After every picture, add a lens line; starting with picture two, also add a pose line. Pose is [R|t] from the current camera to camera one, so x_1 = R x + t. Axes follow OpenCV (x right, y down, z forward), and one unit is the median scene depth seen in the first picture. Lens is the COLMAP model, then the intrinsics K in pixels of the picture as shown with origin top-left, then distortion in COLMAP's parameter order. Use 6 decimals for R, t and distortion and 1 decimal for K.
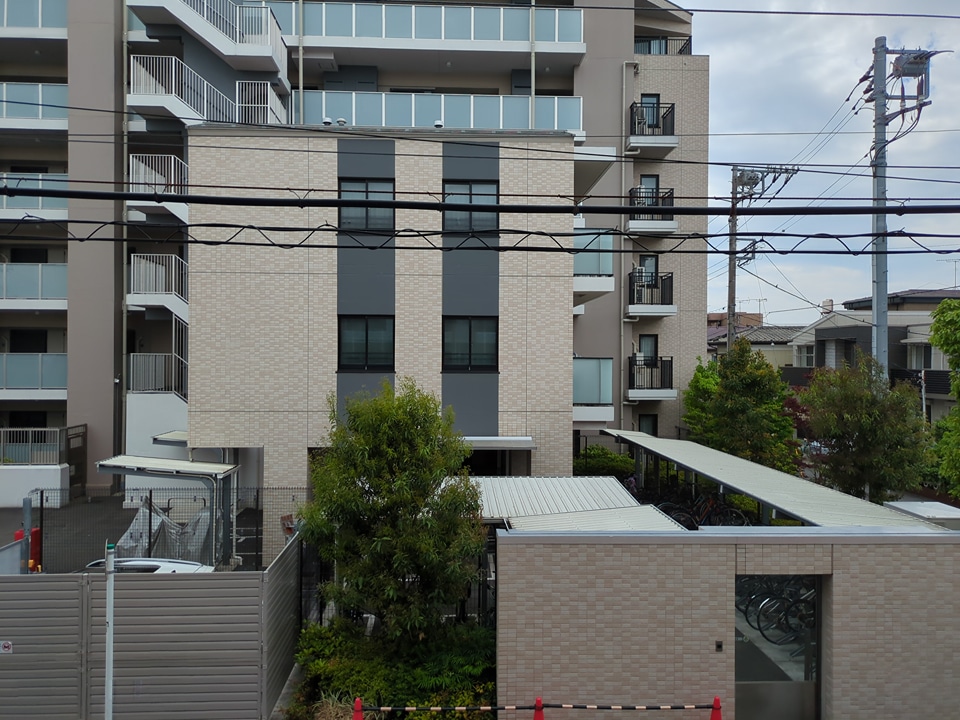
lens RADIAL K [[714.2, 0, 467.0], [0, 714.2, 345.1], [0, 0, 1]] dist [0.024474, -0.012965]
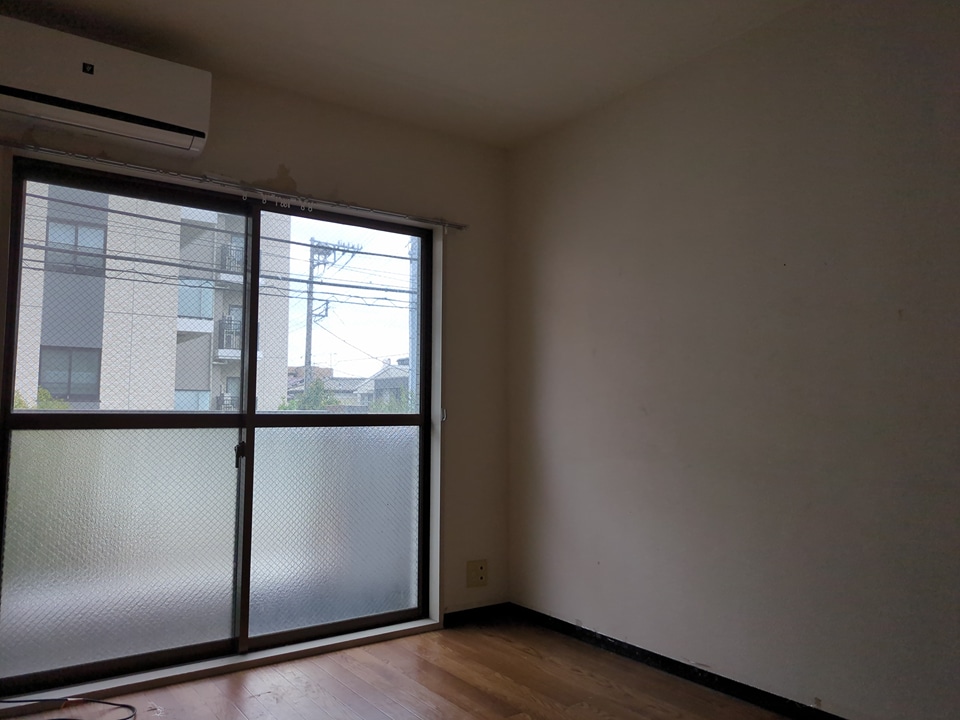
lens RADIAL K [[714.2, 0, 474.7], [0, 714.2, 358.3], [0, 0, 1]] dist [0.024474, -0.012965]
pose [[0.834008, 0.039682, 0.550324, -0.050696], [-0.007178, 0.998106, -0.061092, 0.022276], [-0.551706, 0.047001, 0.832713, -0.134736]]
